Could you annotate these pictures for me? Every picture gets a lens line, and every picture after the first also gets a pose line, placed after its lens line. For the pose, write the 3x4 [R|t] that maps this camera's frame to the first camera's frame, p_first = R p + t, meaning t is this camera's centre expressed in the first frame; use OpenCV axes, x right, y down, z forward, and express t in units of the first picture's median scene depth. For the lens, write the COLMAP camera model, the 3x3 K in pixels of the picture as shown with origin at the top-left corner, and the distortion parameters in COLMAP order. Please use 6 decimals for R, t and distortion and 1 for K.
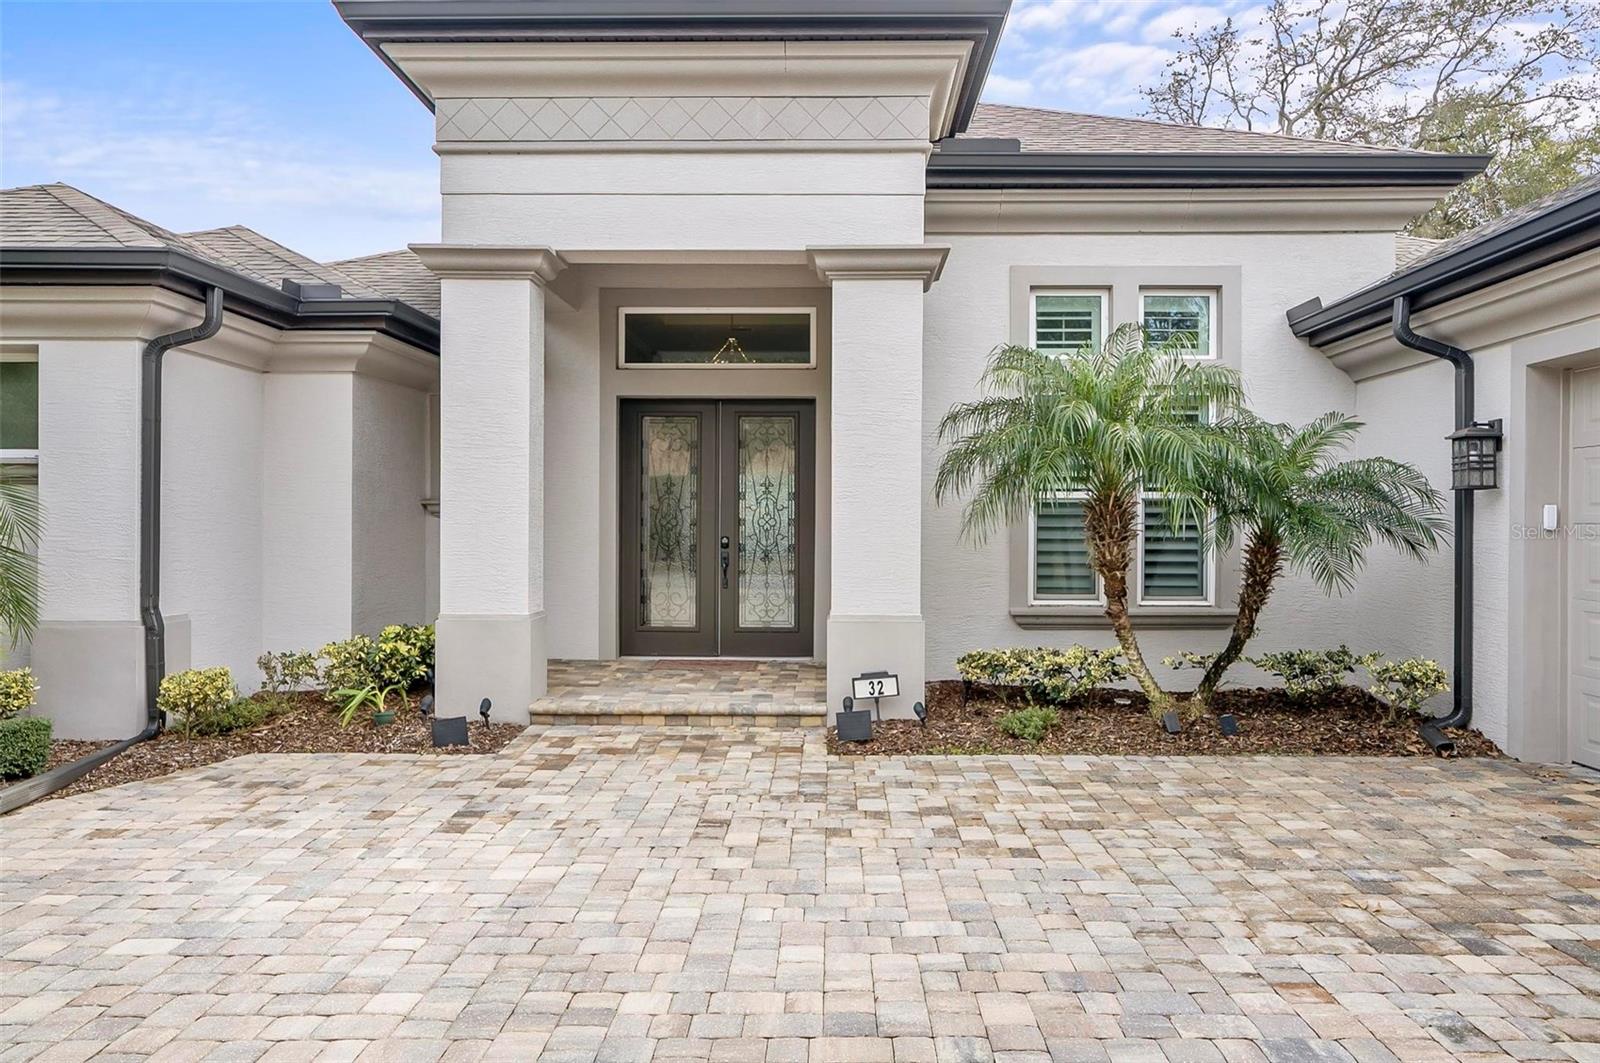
lens RADIAL K [[1133.2, 0, 809.7], [0, 1133.2, 531.2], [0, 0, 1]] dist [0.004673, 0.004622]
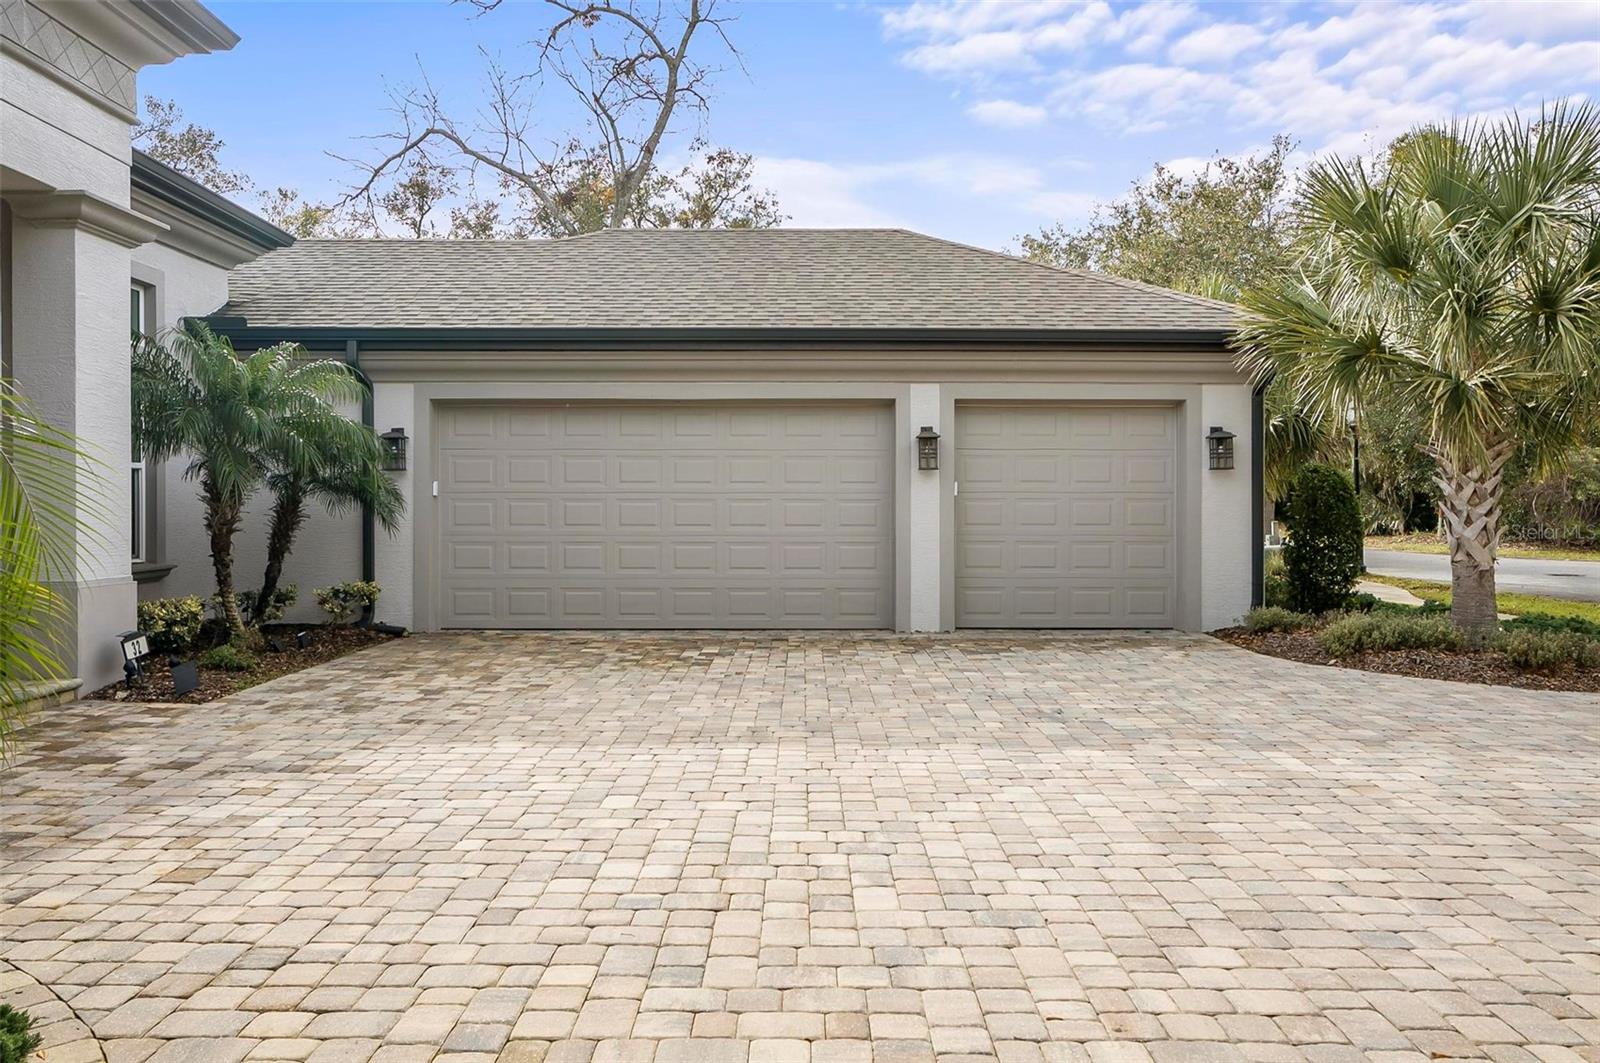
lens RADIAL K [[1133.2, 0, 791.8], [0, 1133.2, 520.6], [0, 0, 1]] dist [0.004673, 0.004622]
pose [[-0.006348, -0.015072, 0.999866, -0.956236], [0.005646, 0.999870, 0.015108, 0.012355], [-0.999964, 0.005742, -0.006262, 0.418094]]
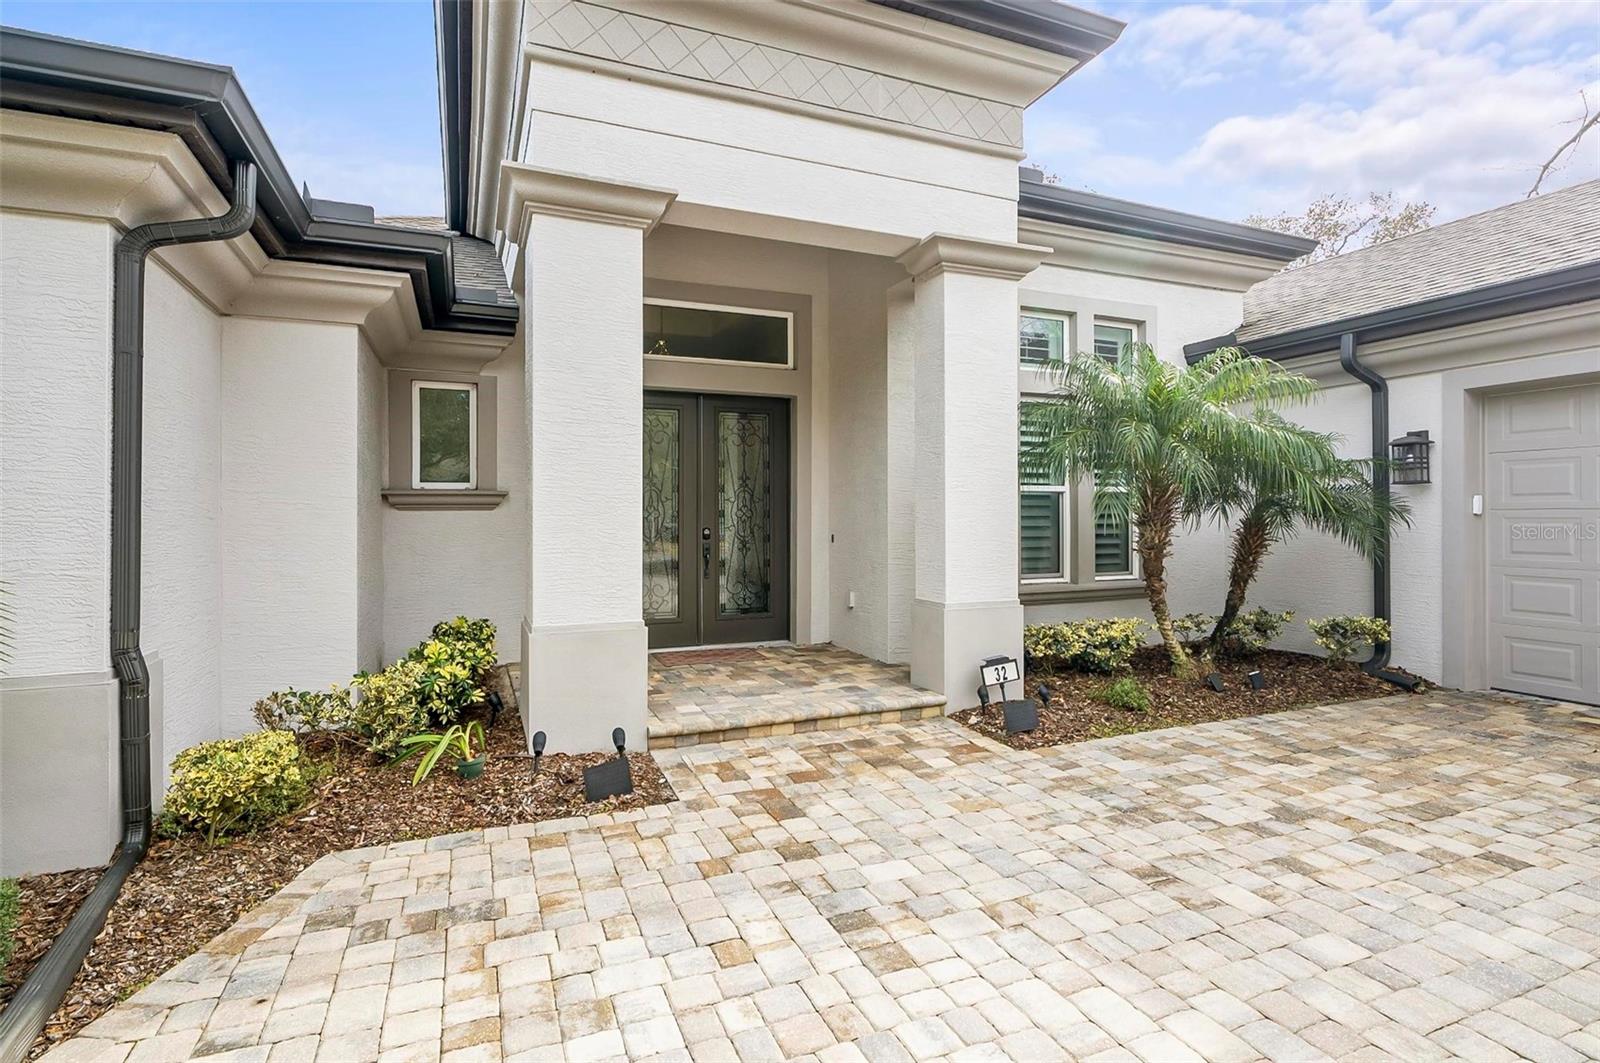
lens RADIAL K [[802.8, 0, 806.2], [0, 802.8, 512.6], [0, 0, 1]] dist [0.003891, -0.001253]
pose [[0.913849, -0.004134, 0.406033, -0.391735], [0.009780, 0.999882, -0.011831, 0.000519], [-0.405936, 0.014782, 0.913782, 0.408860]]
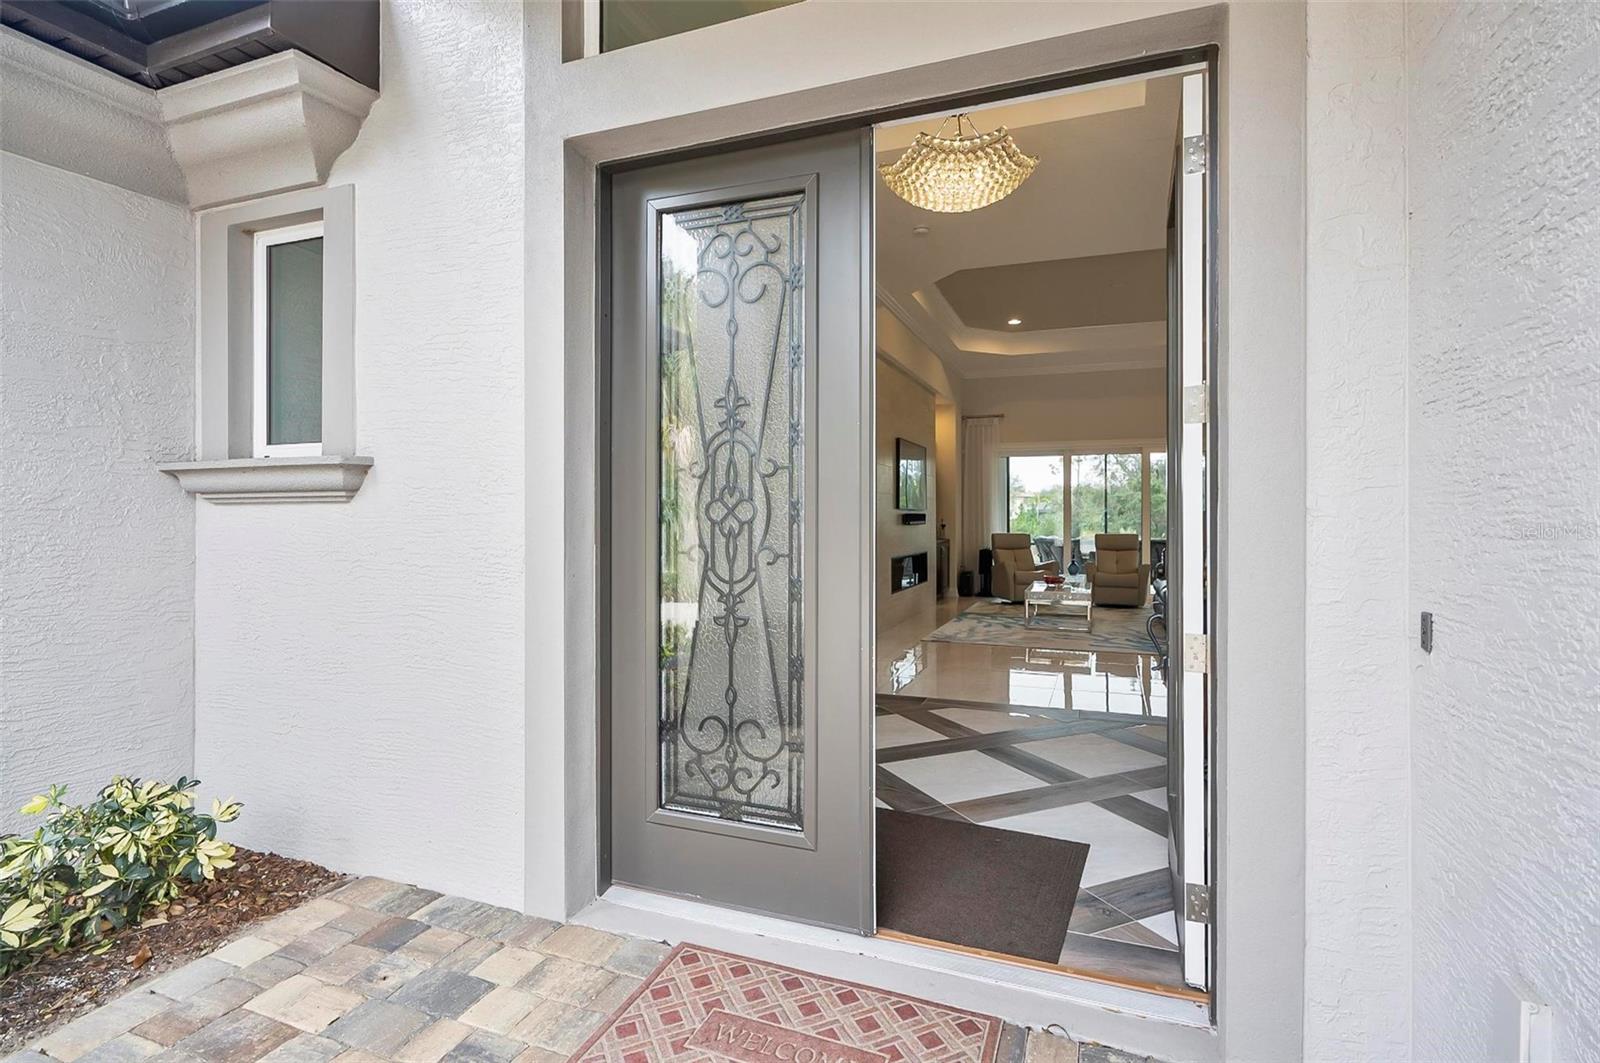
lens RADIAL K [[802.8, 0, 797.4], [0, 802.8, 525.3], [0, 0, 1]] dist [0.003891, -0.001253]
pose [[0.931740, 0.000475, -0.363125, -0.025912], [-0.000376, 1.000000, 0.000344, -0.005728], [0.363125, -0.000183, 0.931740, 1.070917]]
